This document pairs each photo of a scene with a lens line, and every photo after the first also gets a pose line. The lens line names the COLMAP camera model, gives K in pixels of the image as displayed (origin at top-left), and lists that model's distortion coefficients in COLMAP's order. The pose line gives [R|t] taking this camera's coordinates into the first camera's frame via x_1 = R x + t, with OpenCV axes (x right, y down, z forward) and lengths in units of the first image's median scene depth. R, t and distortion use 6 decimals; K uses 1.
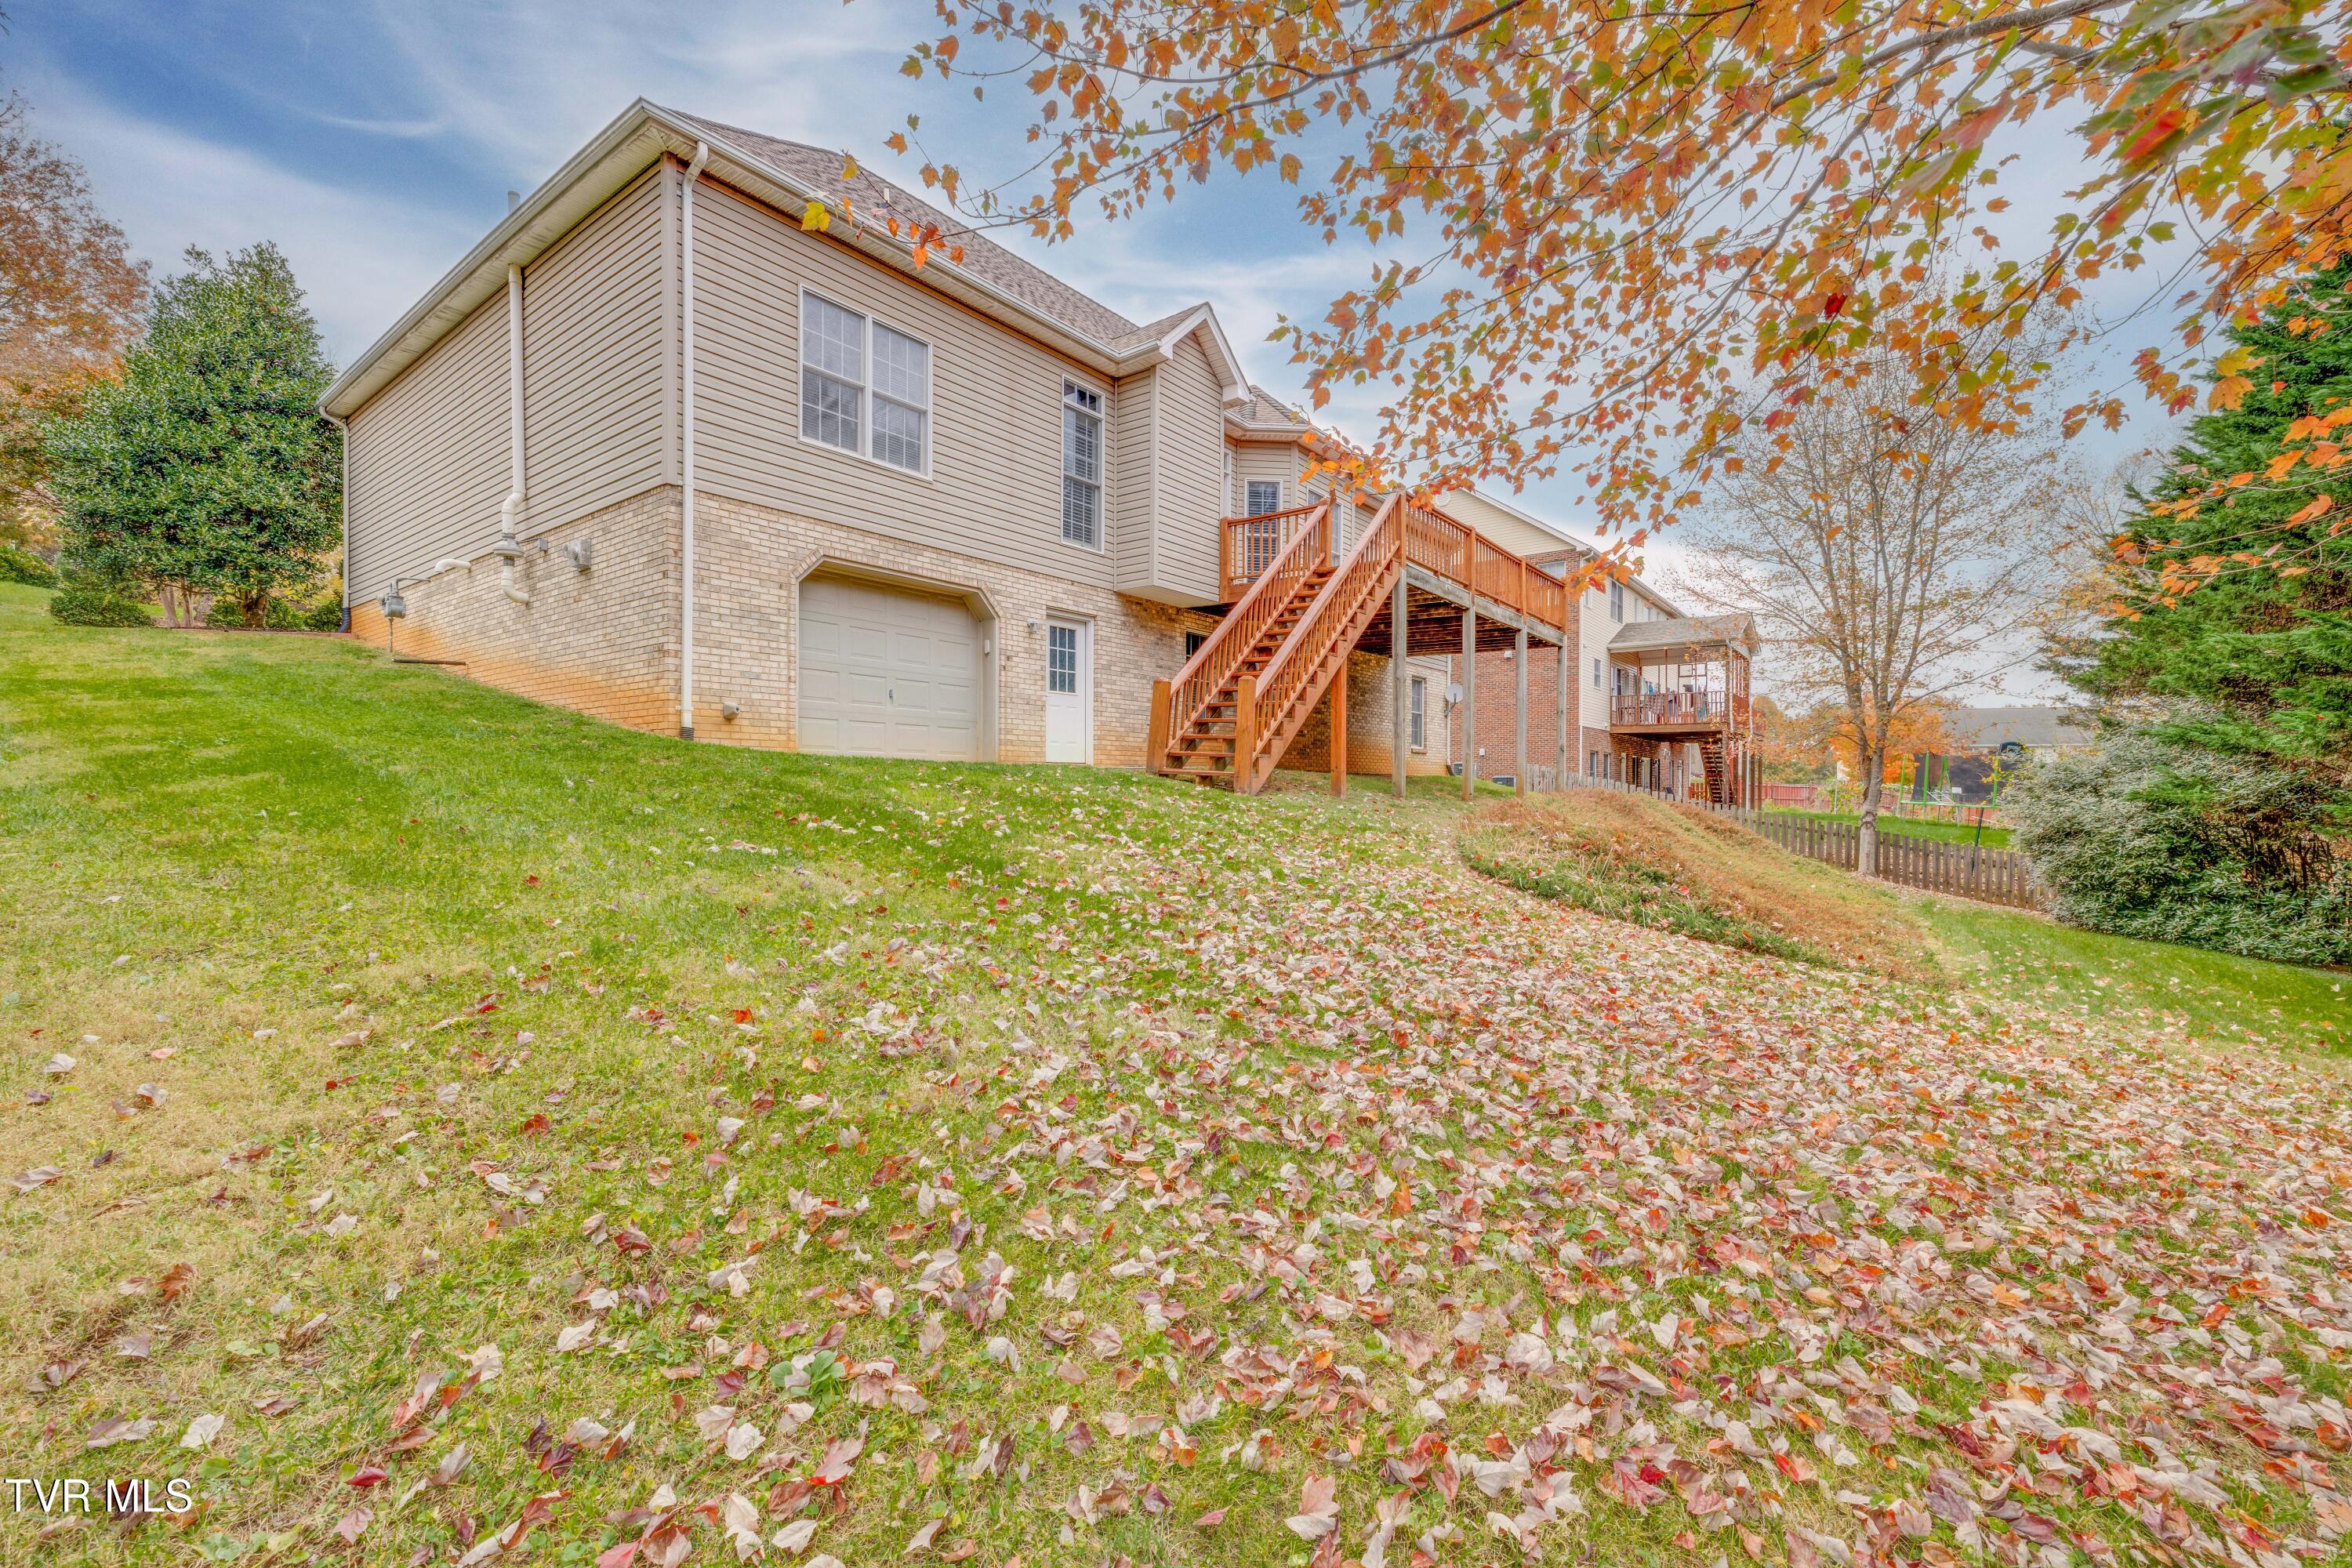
lens RADIAL K [[997.4, 0, 1179.5], [0, 997.4, 786.0], [0, 0, 1]] dist [-0.001779, -0.000014]
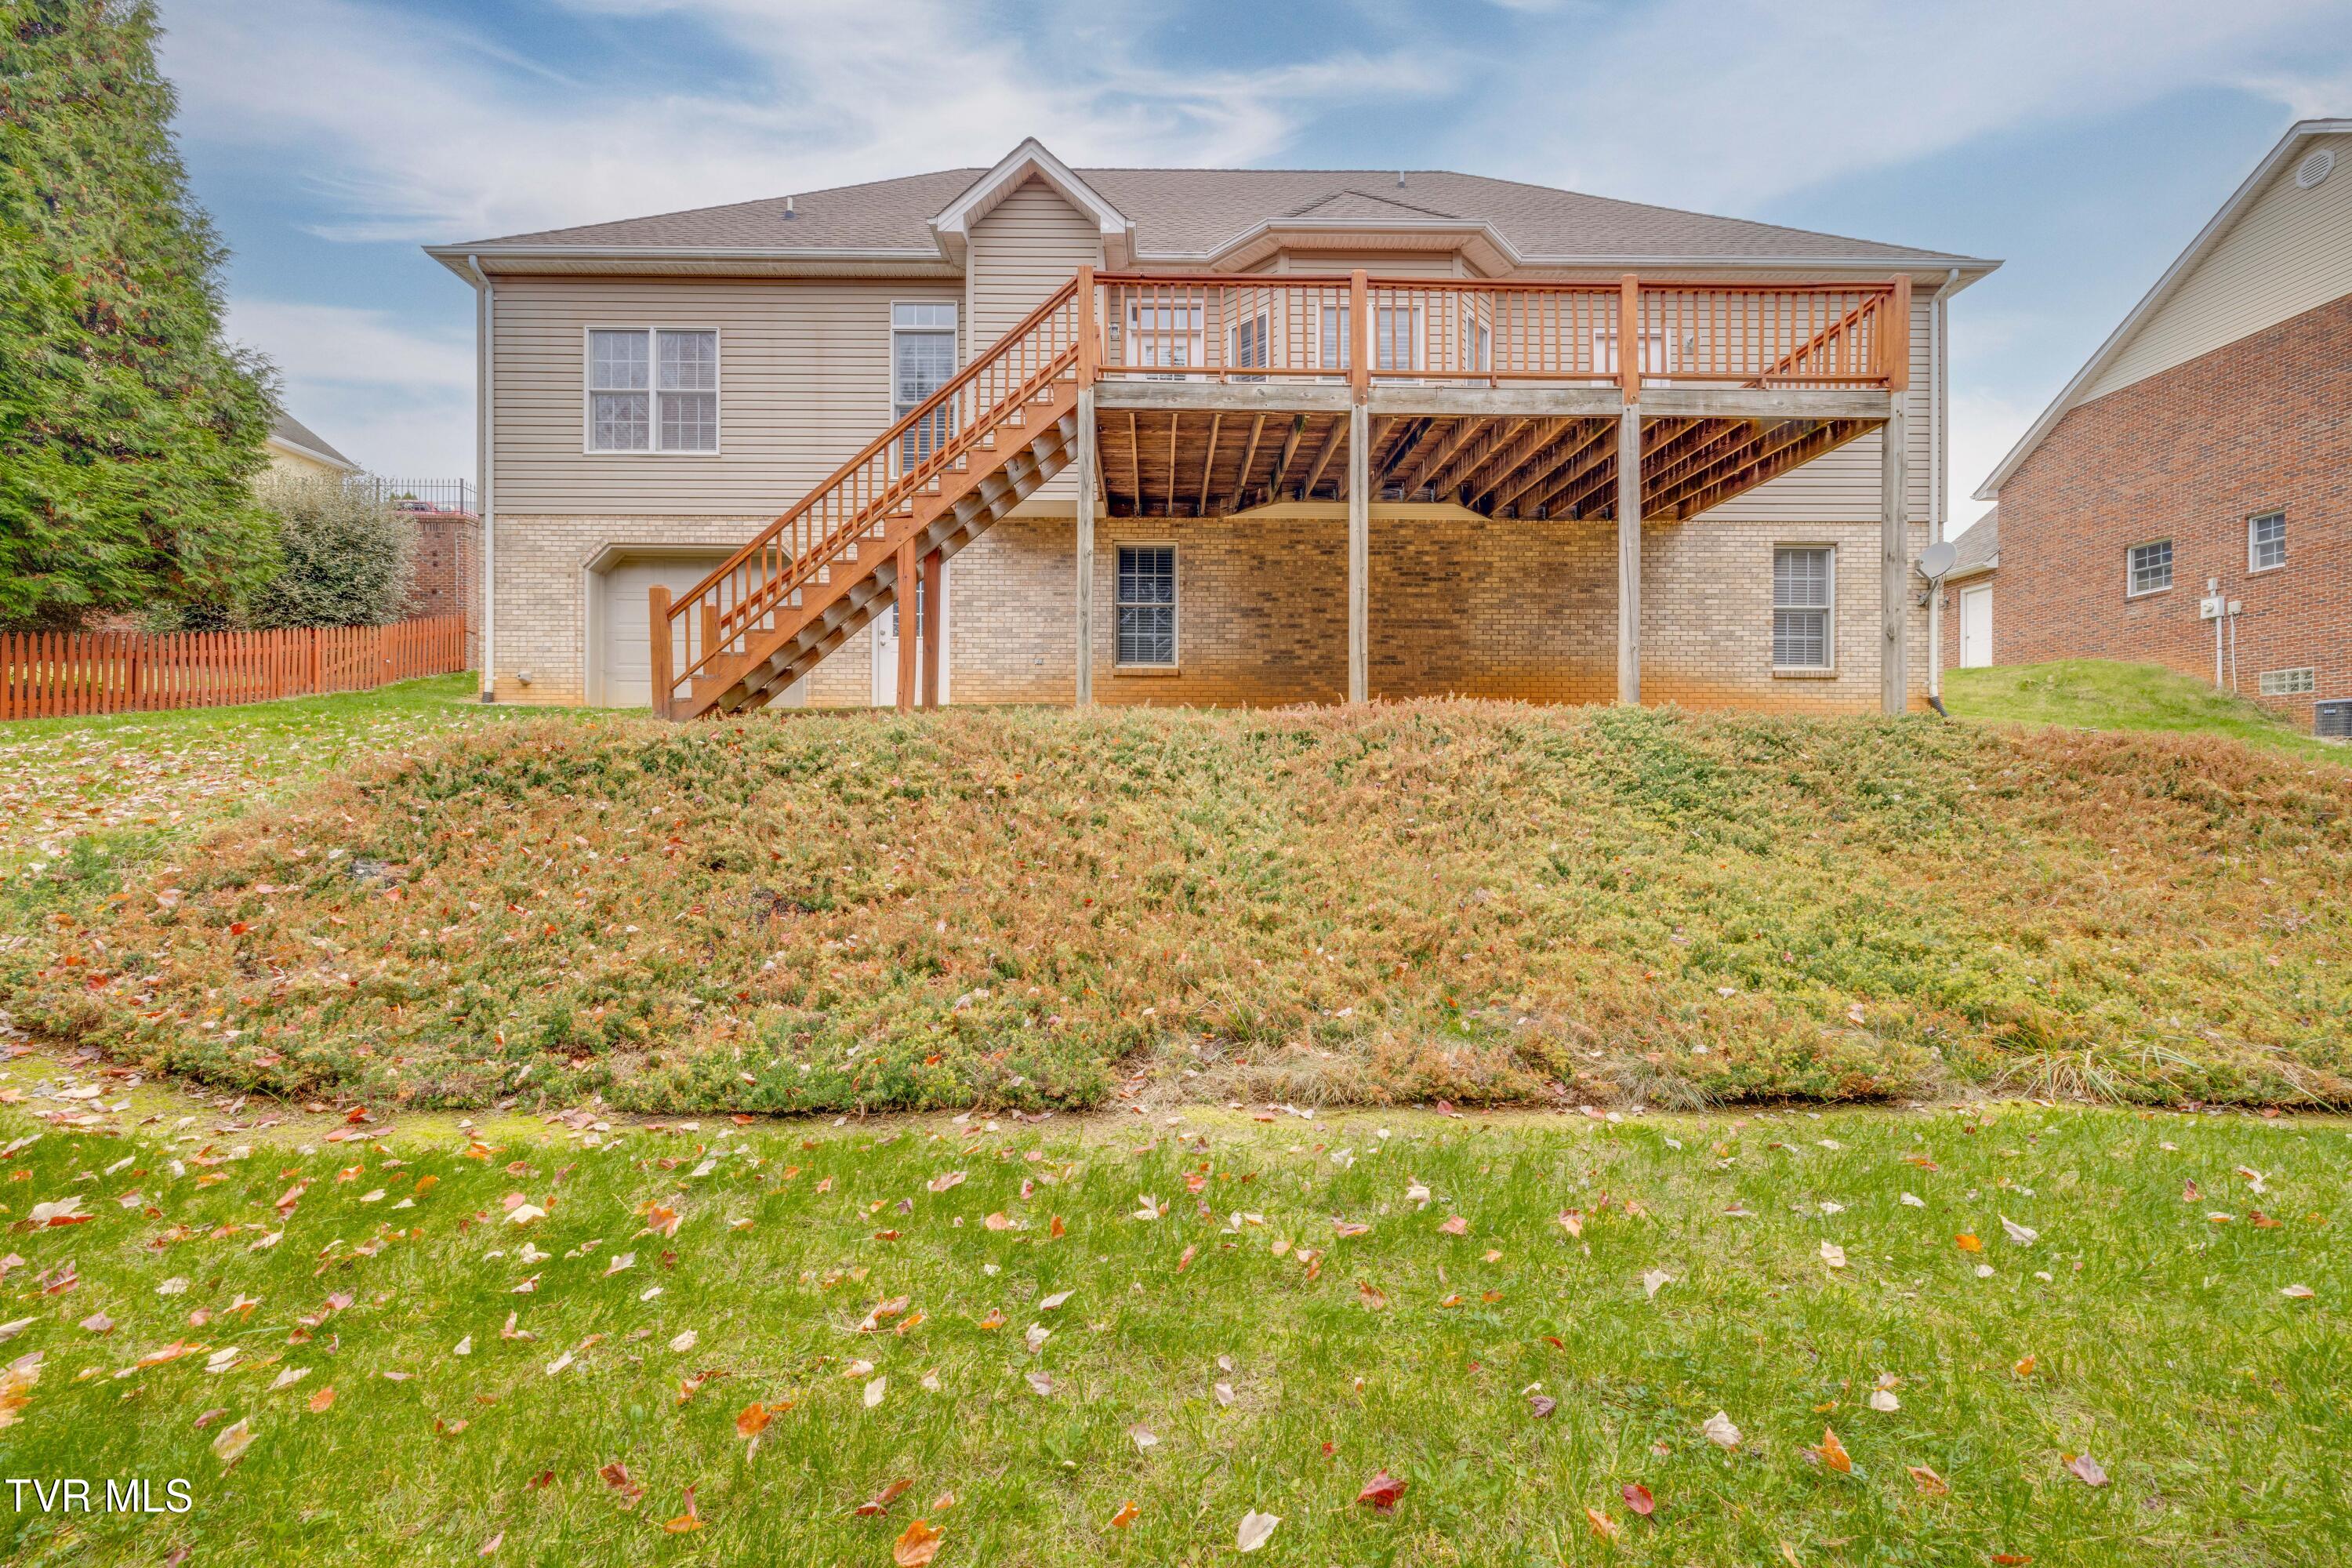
lens RADIAL K [[997.4, 0, 1177.6], [0, 997.4, 802.8], [0, 0, 1]] dist [-0.001779, -0.000014]
pose [[0.618594, -0.004032, -0.785701, 0.830812], [-0.007524, 0.999911, -0.011055, 0.071278], [0.785675, 0.012750, 0.618508, 0.670156]]
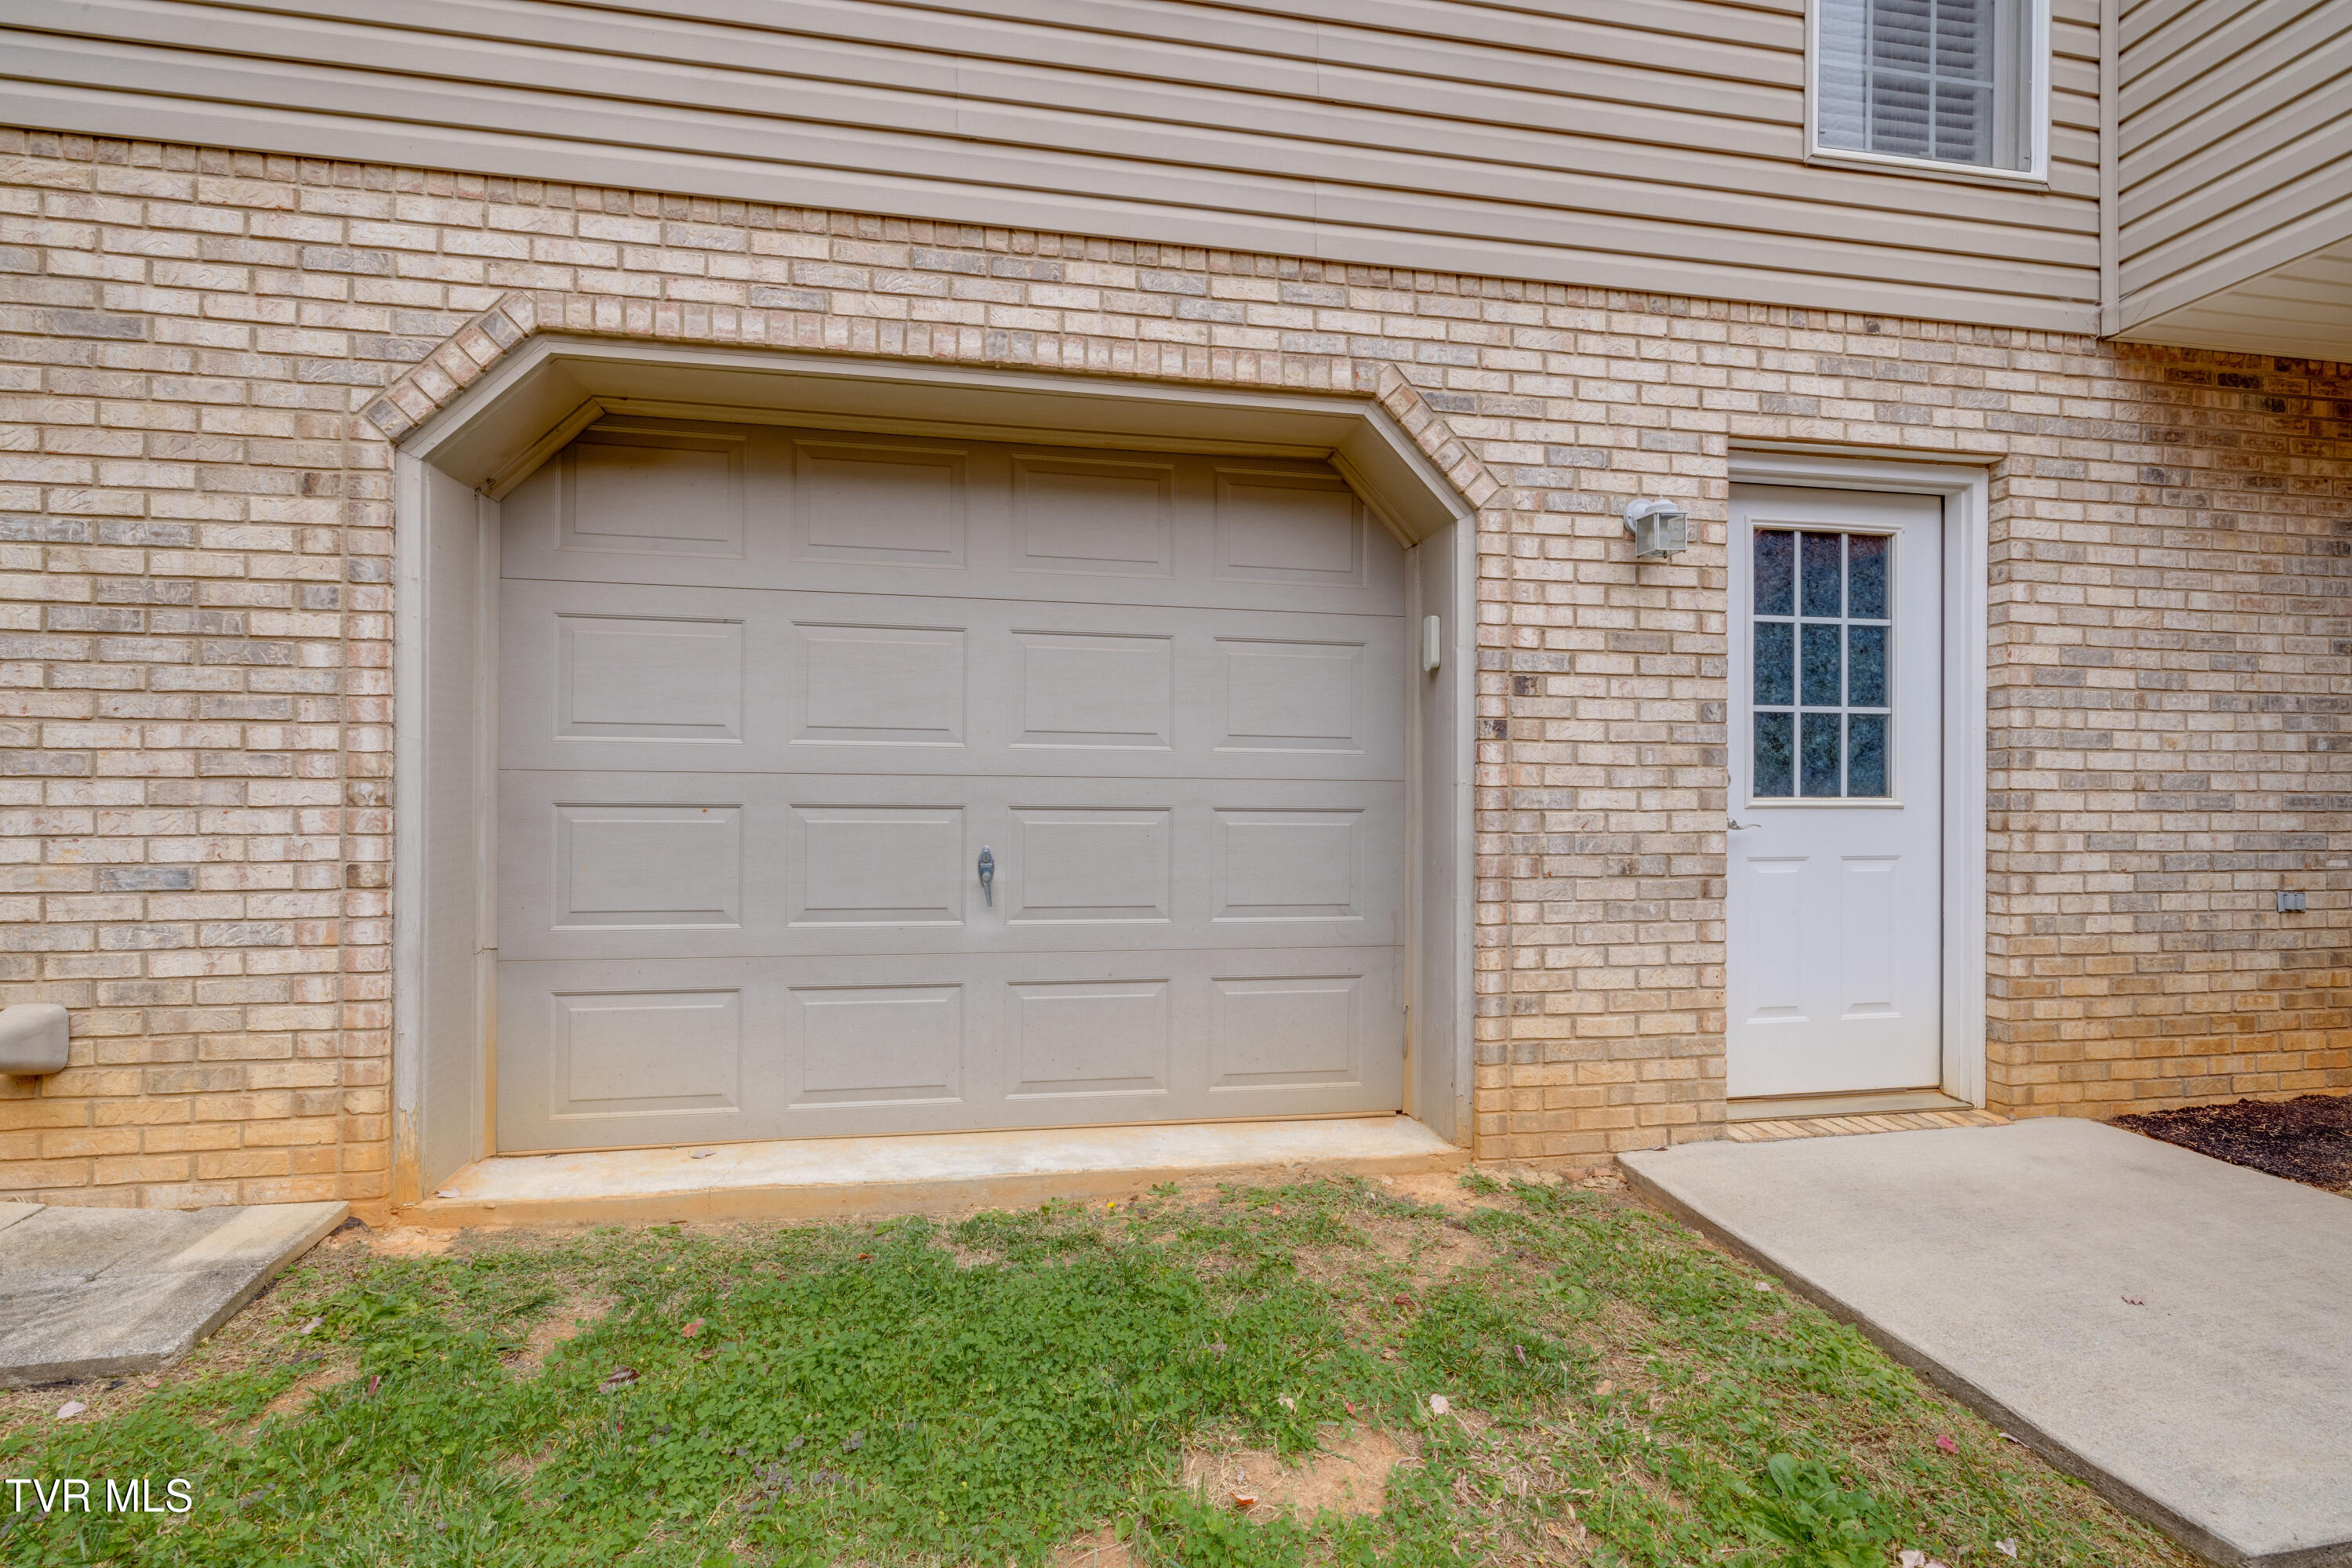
lens RADIAL K [[997.4, 0, 1184.2], [0, 997.4, 762.3], [0, 0, 1]] dist [-0.001779, -0.000014]
pose [[0.737805, -0.004317, -0.675000, -0.074478], [-0.005195, 0.999914, -0.012072, -0.107394], [0.674994, 0.012414, 0.737719, 0.778964]]
